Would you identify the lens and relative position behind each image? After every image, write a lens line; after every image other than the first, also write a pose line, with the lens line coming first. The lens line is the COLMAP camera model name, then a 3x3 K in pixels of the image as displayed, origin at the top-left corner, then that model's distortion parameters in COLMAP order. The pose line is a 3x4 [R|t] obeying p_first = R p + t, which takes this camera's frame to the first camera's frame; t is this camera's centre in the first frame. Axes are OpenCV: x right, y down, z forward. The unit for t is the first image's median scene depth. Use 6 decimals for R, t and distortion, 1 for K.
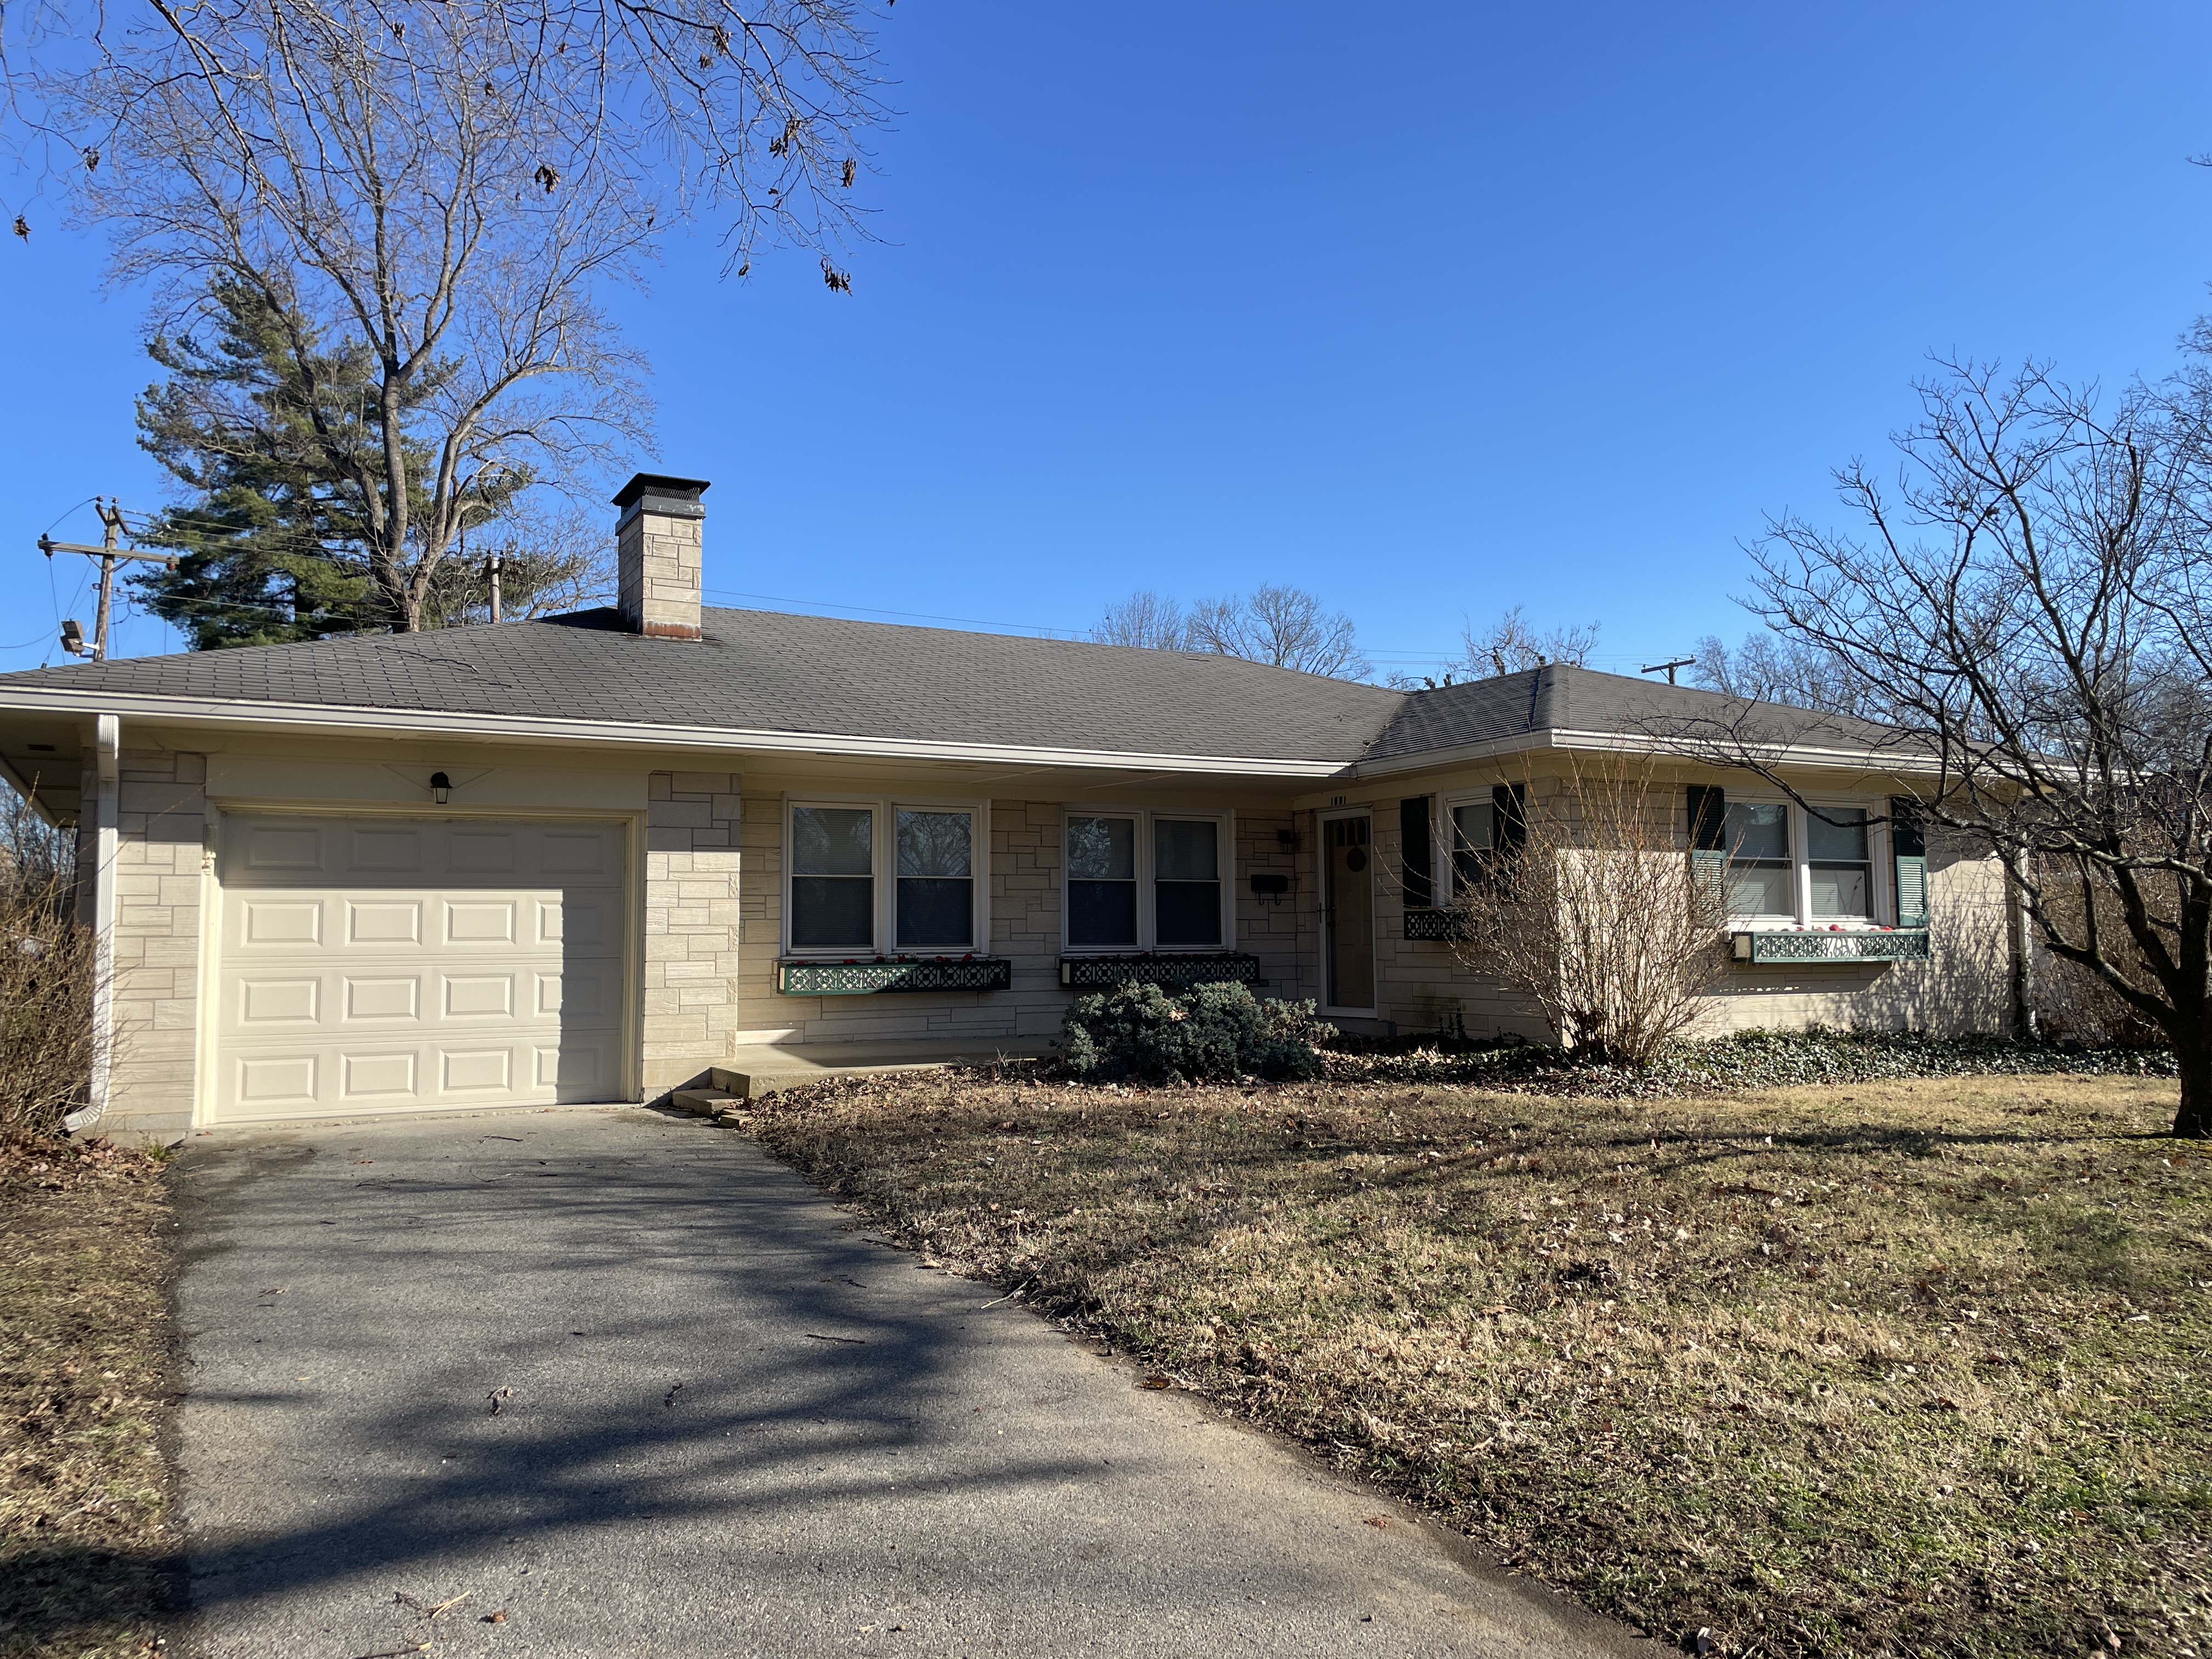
lens RADIAL K [[1688.8, 0, 1106.0], [0, 1688.8, 829.5], [0, 0, 1]] dist [0.090878, -0.129745]
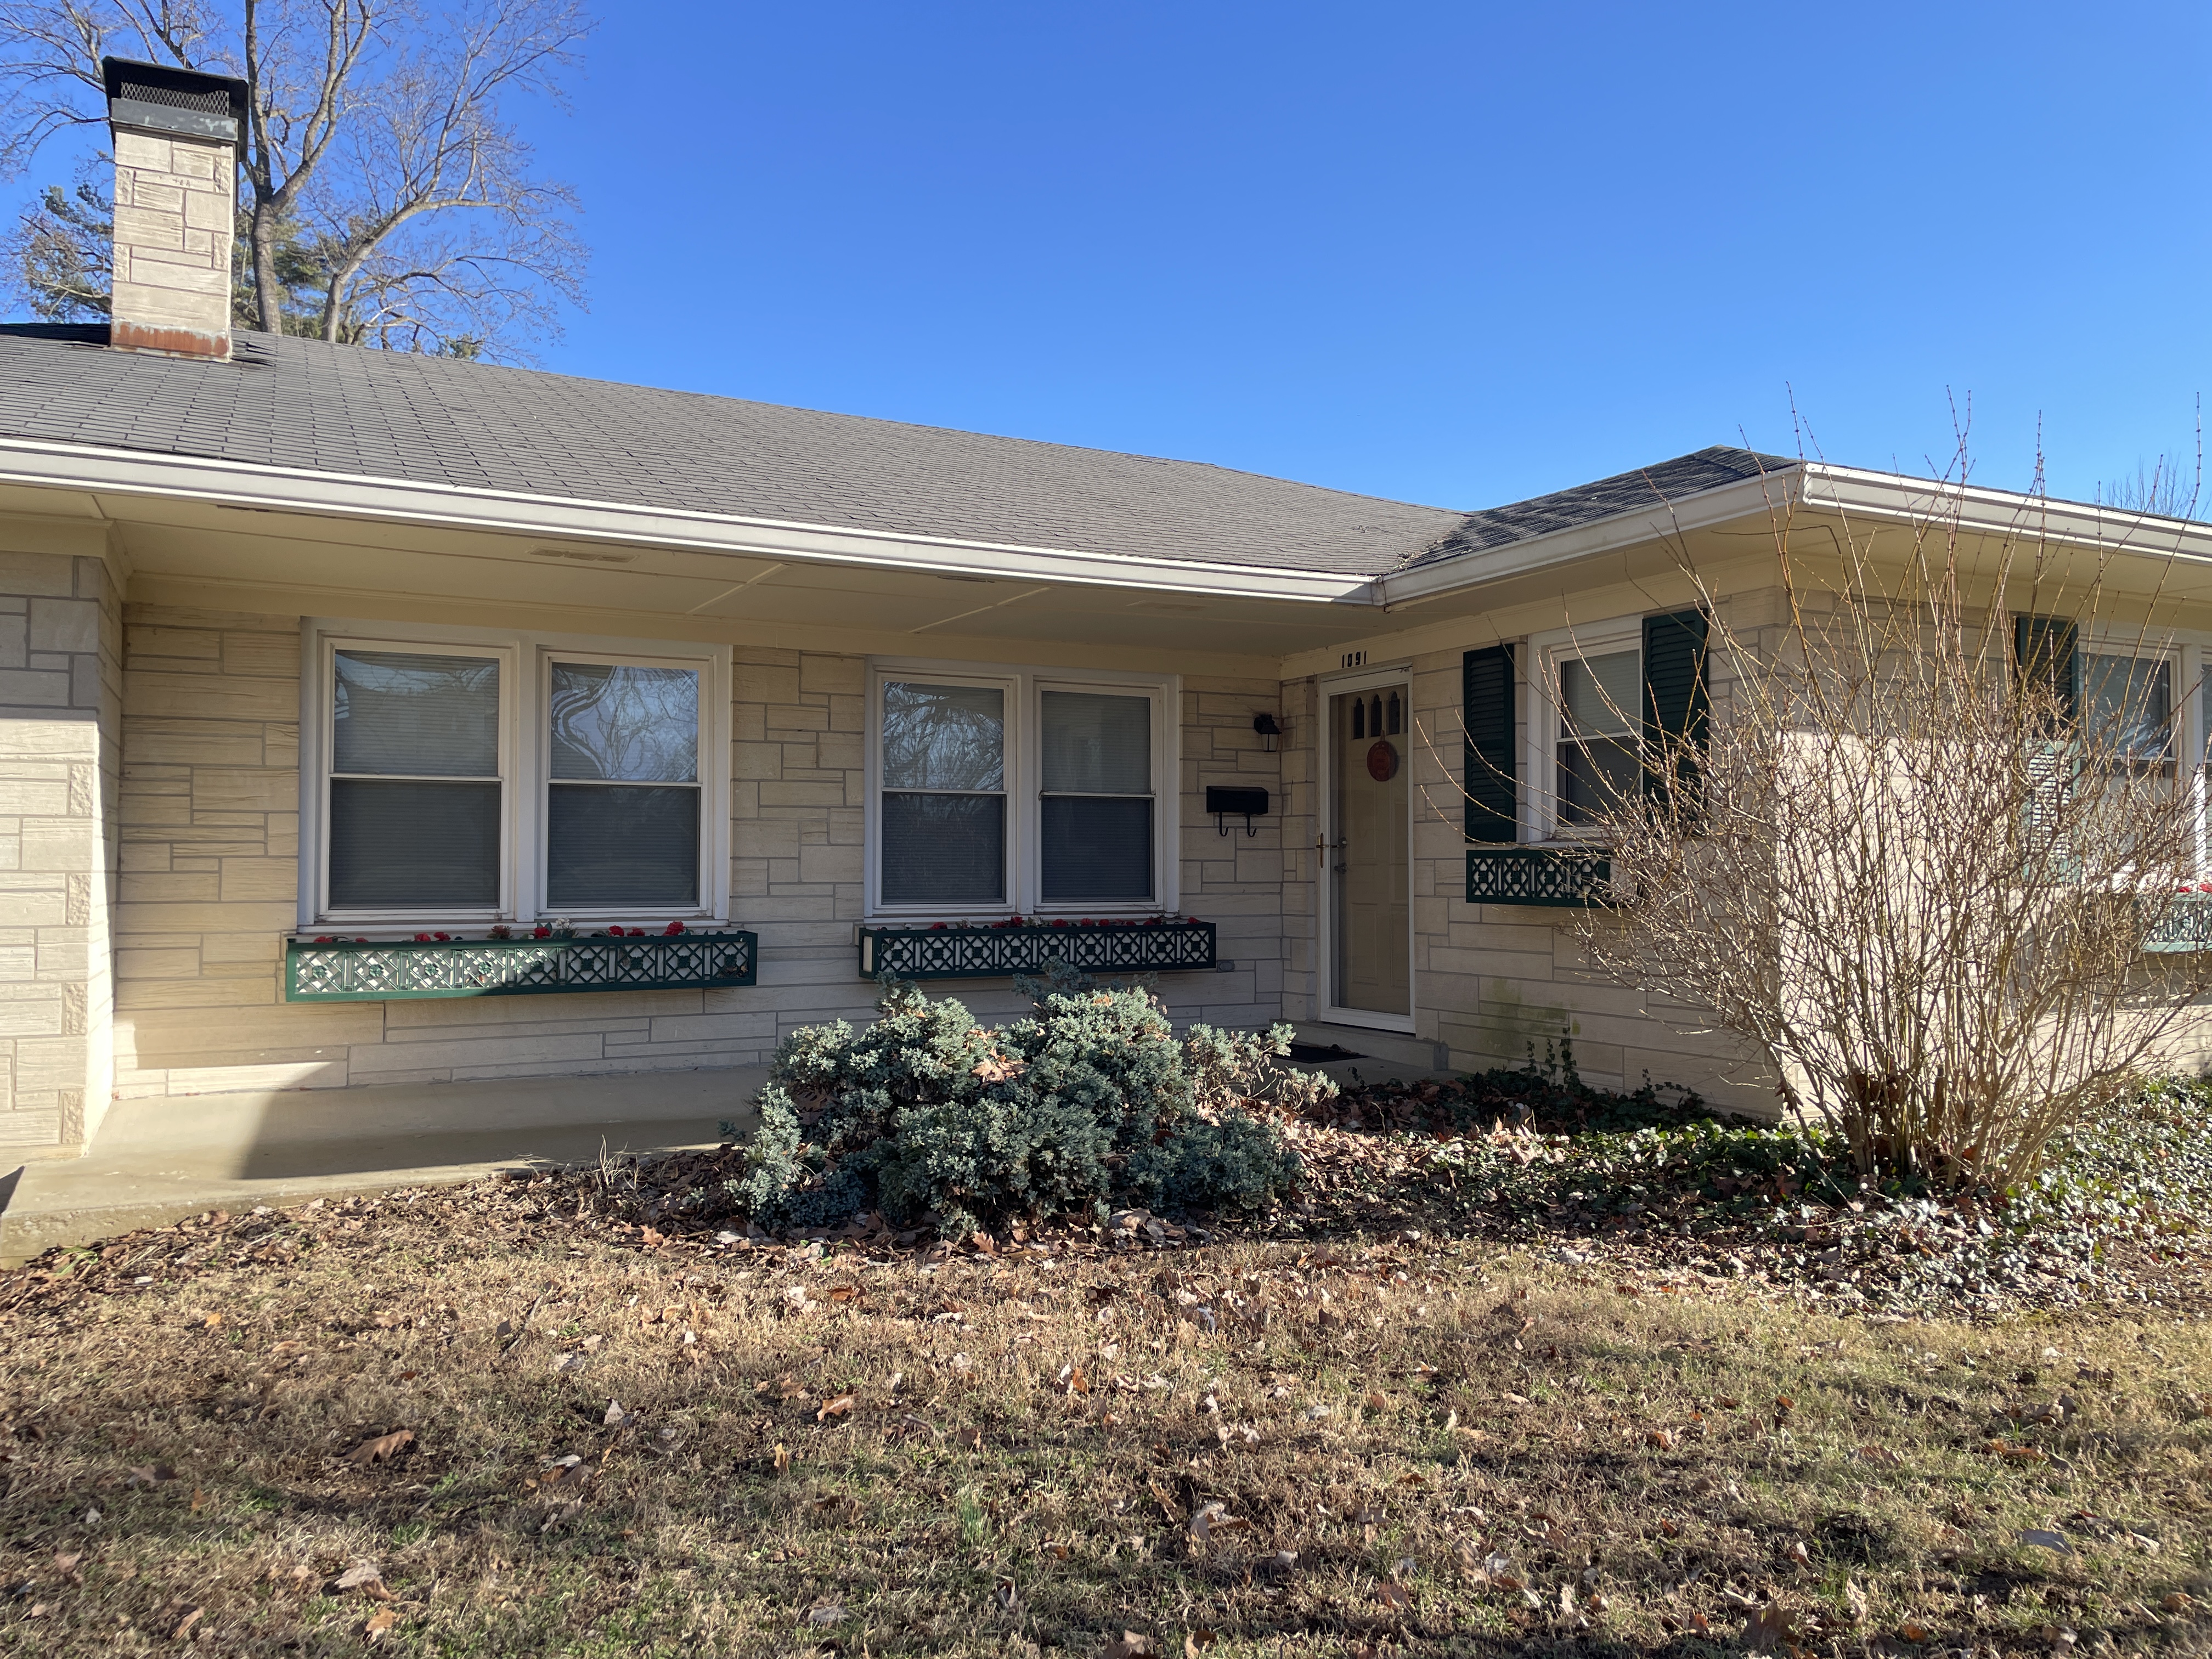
lens RADIAL K [[1688.8, 0, 1106.0], [0, 1688.8, 829.5], [0, 0, 1]] dist [0.090878, -0.129745]
pose [[0.999729, 0.007815, -0.021942, 0.070975], [-0.006844, 0.999010, 0.043955, 0.018080], [0.022264, -0.043793, 0.998793, 0.448988]]
